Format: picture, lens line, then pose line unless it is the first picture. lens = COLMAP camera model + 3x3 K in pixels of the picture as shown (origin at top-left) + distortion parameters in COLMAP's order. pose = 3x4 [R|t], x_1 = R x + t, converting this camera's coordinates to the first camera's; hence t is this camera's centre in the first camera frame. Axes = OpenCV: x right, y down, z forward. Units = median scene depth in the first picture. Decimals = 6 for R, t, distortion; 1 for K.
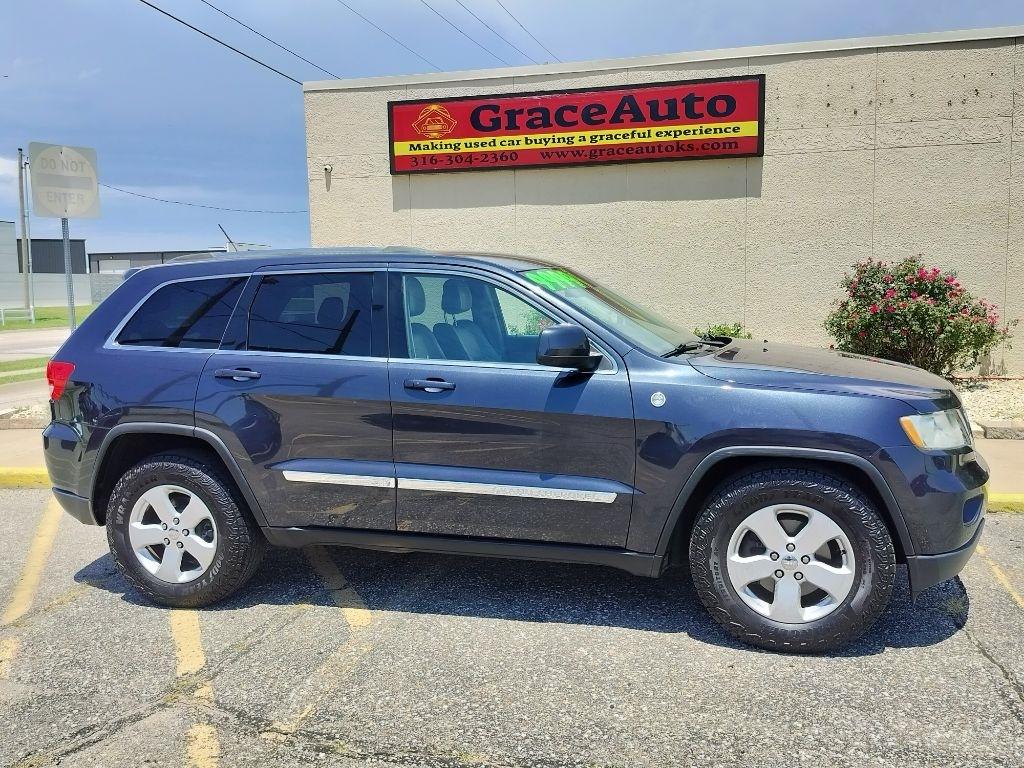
lens RADIAL K [[905.1, 0, 510.4], [0, 905.1, 383.2], [0, 0, 1]] dist [0.087255, -0.142718]
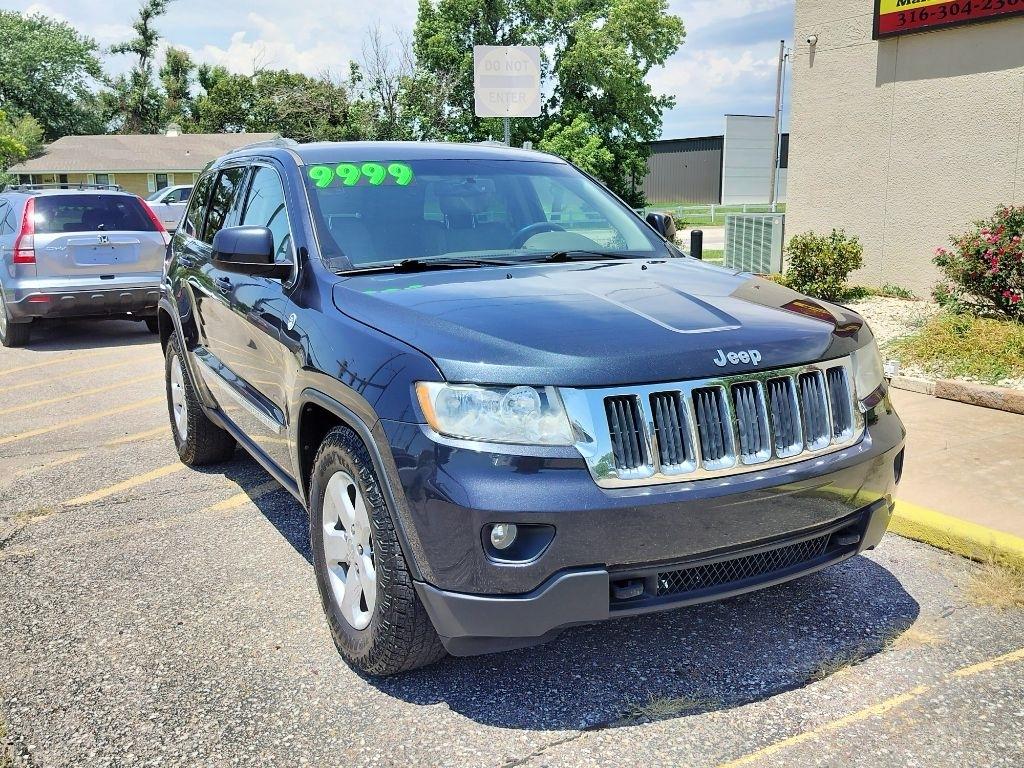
lens RADIAL K [[967.0, 0, 510.5], [0, 967.0, 383.8], [0, 0, 1]] dist [0.081289, -0.126257]
pose [[0.697413, 0.151659, -0.700439, 0.316912], [-0.081937, 0.987818, 0.132298, -0.020281], [0.711970, -0.034874, 0.701344, 0.174104]]
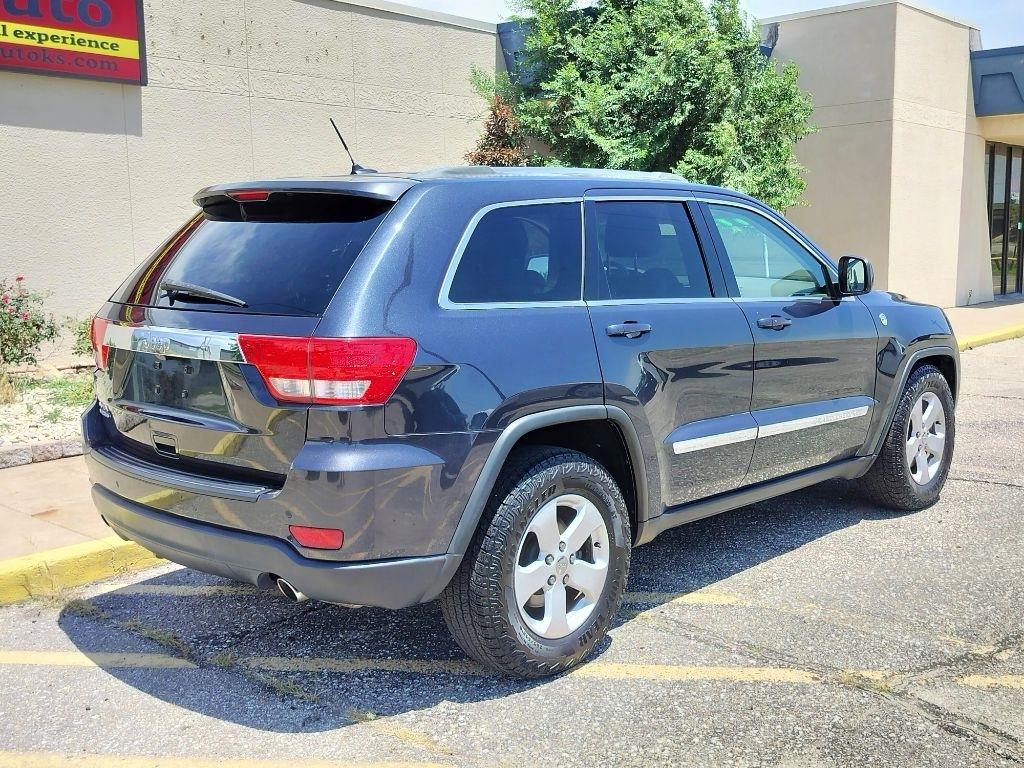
lens RADIAL K [[1093.7, 0, 512.0], [0, 1093.7, 384.0], [0, 0, 1]] dist [0.079498, -0.136962]
pose [[0.472610, -0.101606, 0.875395, -0.447822], [0.099806, 0.993112, 0.061386, -0.011917], [-0.875602, 0.058358, 0.479495, 0.251562]]
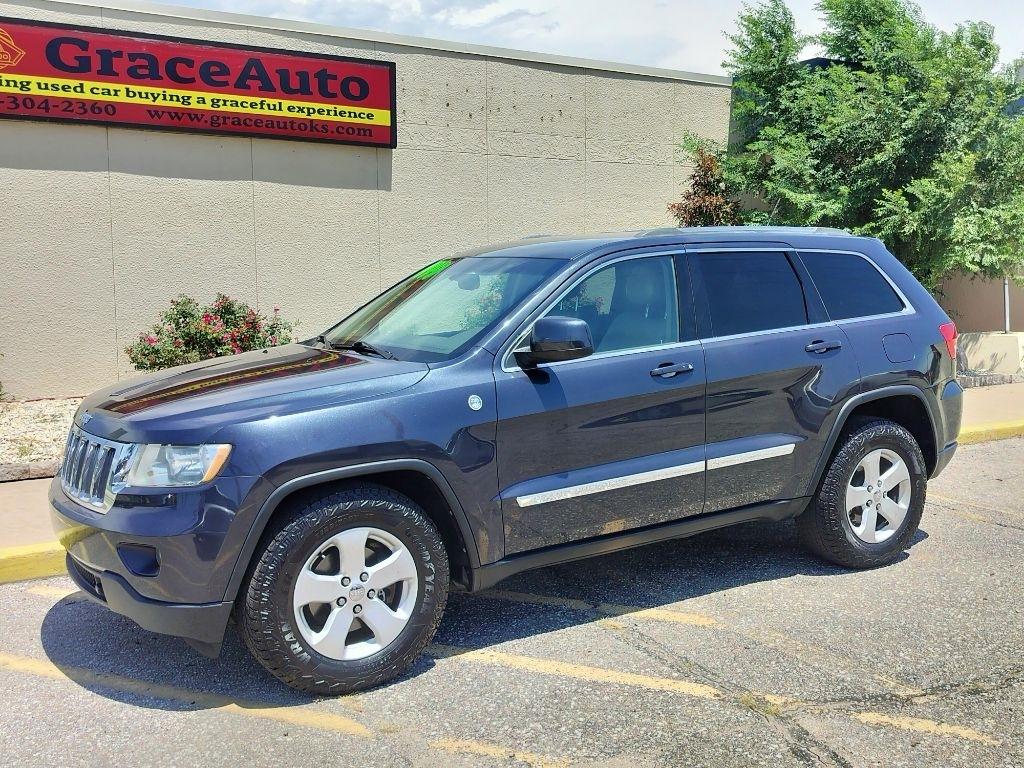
lens RADIAL K [[1040.6, 0, 515.4], [0, 1040.6, 386.3], [0, 0, 1]] dist [0.089753, -0.156925]
pose [[0.714431, -0.052429, 0.697739, -0.403343], [0.062712, 0.997973, 0.010777, -0.002688], [-0.696890, 0.036057, 0.716271, 0.131567]]
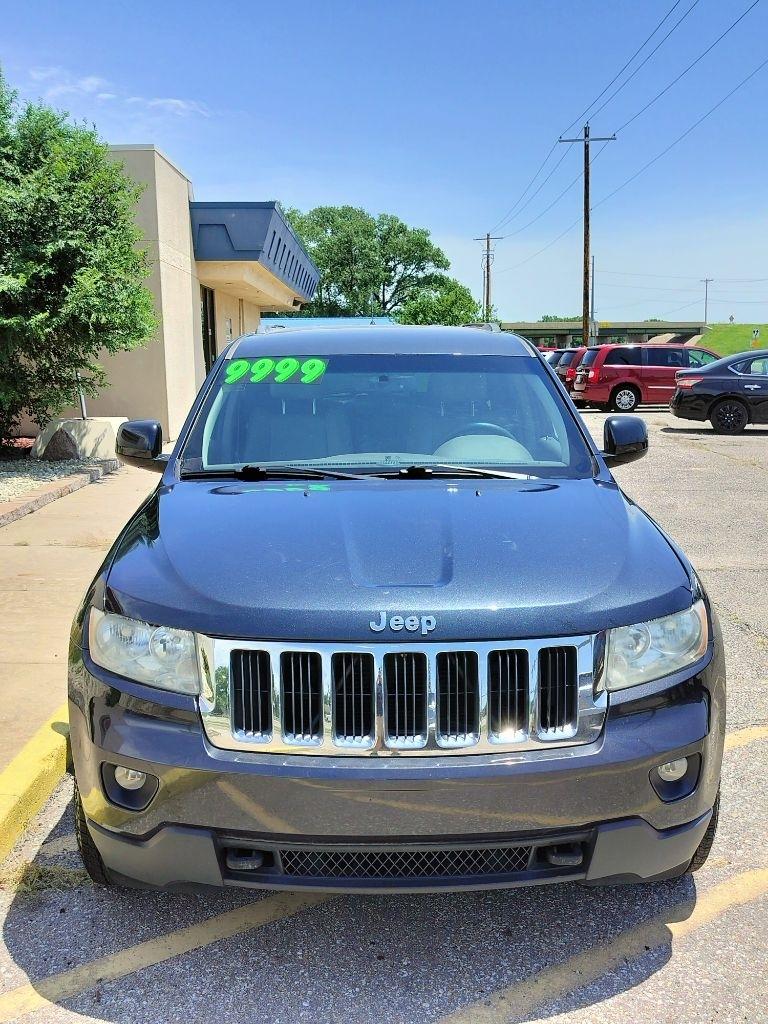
lens RADIAL K [[1065.0, 0, 384.0], [0, 1065.0, 512.0], [0, 0, 1]] dist [0.076122, -0.132385]
pose [[0.274710, 0.190674, -0.942432, 0.400502], [-0.107302, 0.980098, 0.167018, -0.062558], [0.955521, 0.055243, 0.289702, 0.315225]]
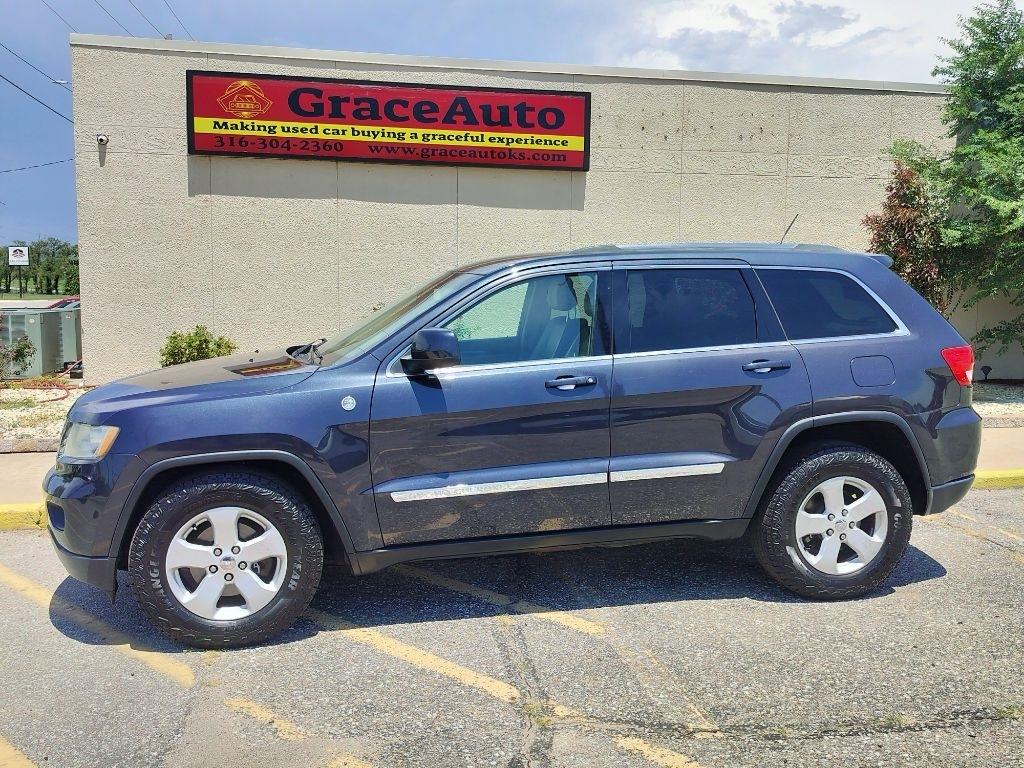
lens RADIAL K [[956.6, 0, 516.8], [0, 956.6, 383.9], [0, 0, 1]] dist [0.113992, -0.211673]
pose [[0.908471, -0.010983, 0.417804, -0.254578], [0.015572, 0.999850, -0.007574, 0.002296], [-0.417659, 0.013387, 0.908505, 0.035928]]
